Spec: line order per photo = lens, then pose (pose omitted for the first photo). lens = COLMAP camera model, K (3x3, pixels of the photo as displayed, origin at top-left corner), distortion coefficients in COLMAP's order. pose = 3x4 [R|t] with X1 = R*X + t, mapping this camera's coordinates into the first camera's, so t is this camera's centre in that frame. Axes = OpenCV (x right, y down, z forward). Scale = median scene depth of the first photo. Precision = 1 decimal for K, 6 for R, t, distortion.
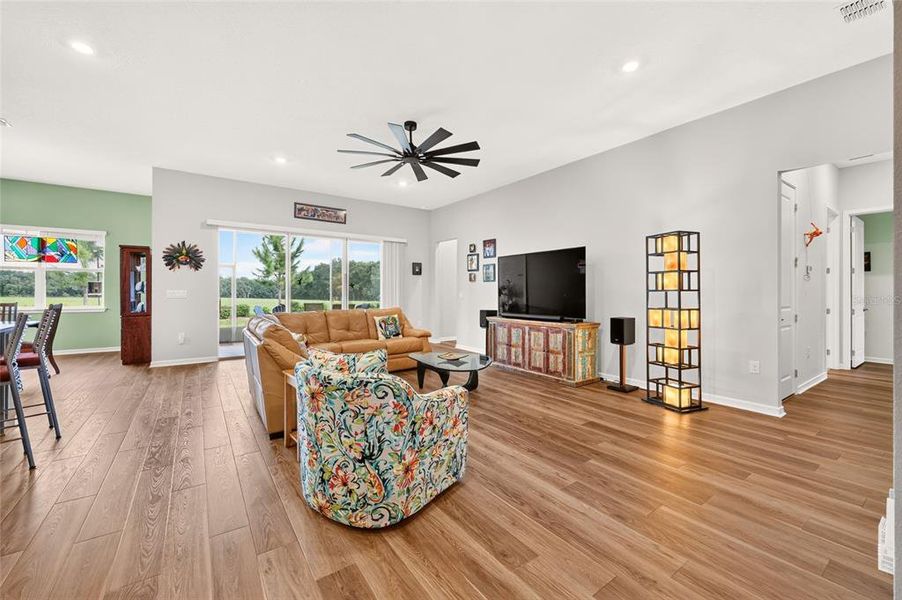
lens RADIAL K [[361.8, 0, 449.8], [0, 361.8, 292.9], [0, 0, 1]] dist [-0.003098, 0.000743]
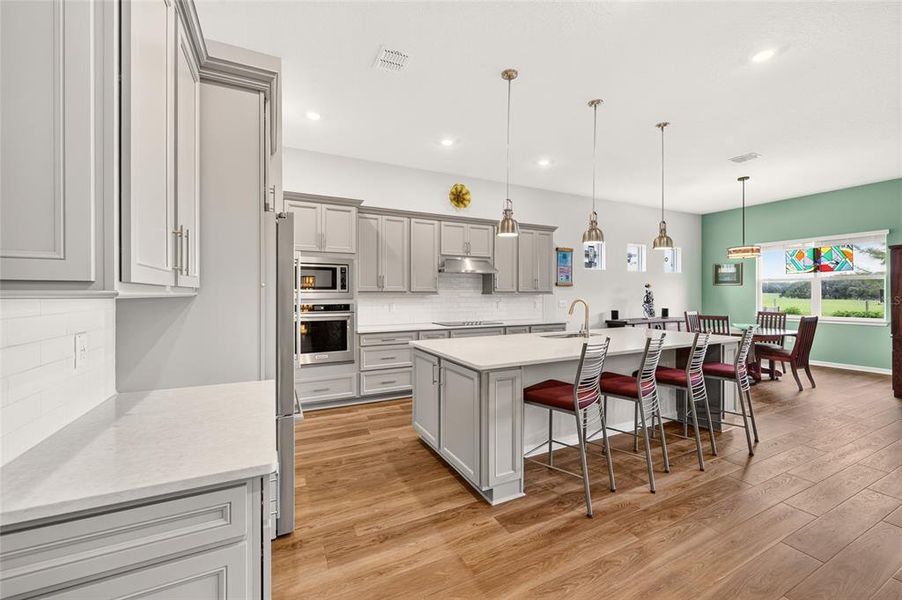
lens RADIAL K [[361.8, 0, 449.9], [0, 361.8, 295.8], [0, 0, 1]] dist [-0.003098, 0.000743]
pose [[-0.152025, 0.001314, -0.988376, 0.023555], [0.000557, 0.999999, 0.001244, -0.025860], [0.988377, -0.000361, -0.152025, 0.174958]]
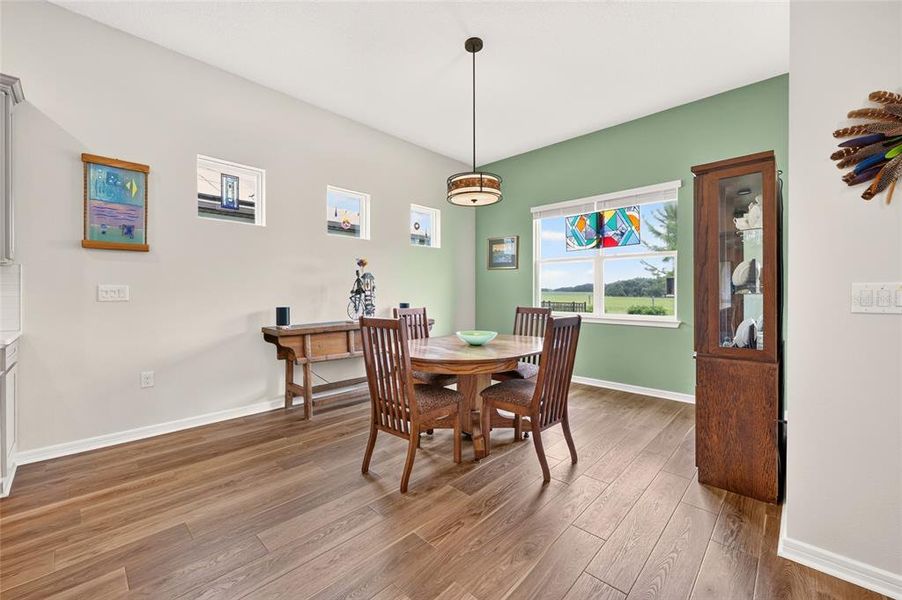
lens RADIAL K [[361.8, 0, 451.0], [0, 361.8, 294.5], [0, 0, 1]] dist [-0.003098, 0.000743]
pose [[0.195326, 0.003675, -0.980732, -0.639502], [-0.003830, 0.999988, 0.002984, 0.001919], [0.980731, 0.003174, 0.195337, 0.732045]]
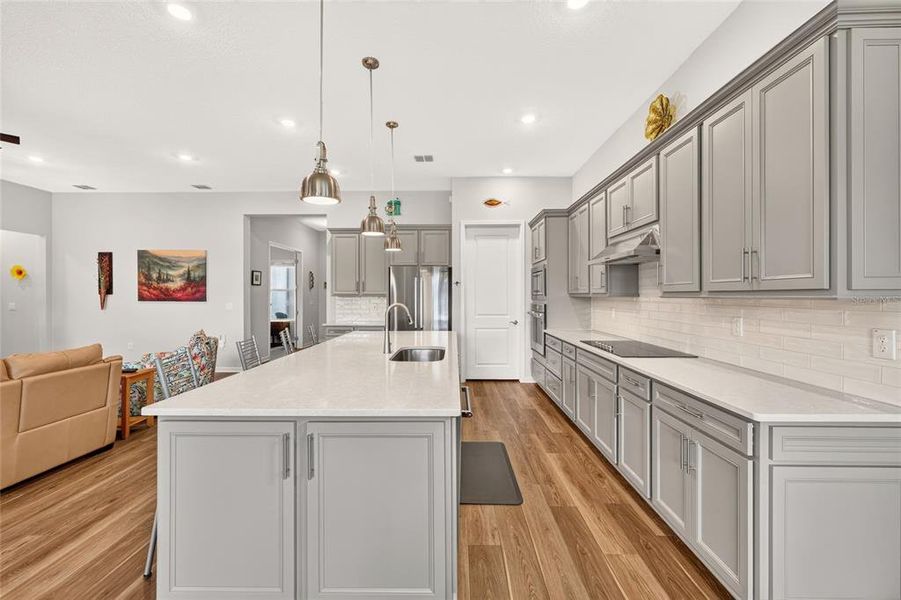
lens RADIAL K [[361.4, 0, 448.8], [0, 361.4, 296.0], [0, 0, 1]] dist [-0.003098, 0.000743]
pose [[-0.804876, -0.004144, 0.593429, -1.064591], [-0.002956, 0.999991, 0.002973, -0.031778], [-0.593436, 0.000639, -0.804881, 0.692041]]
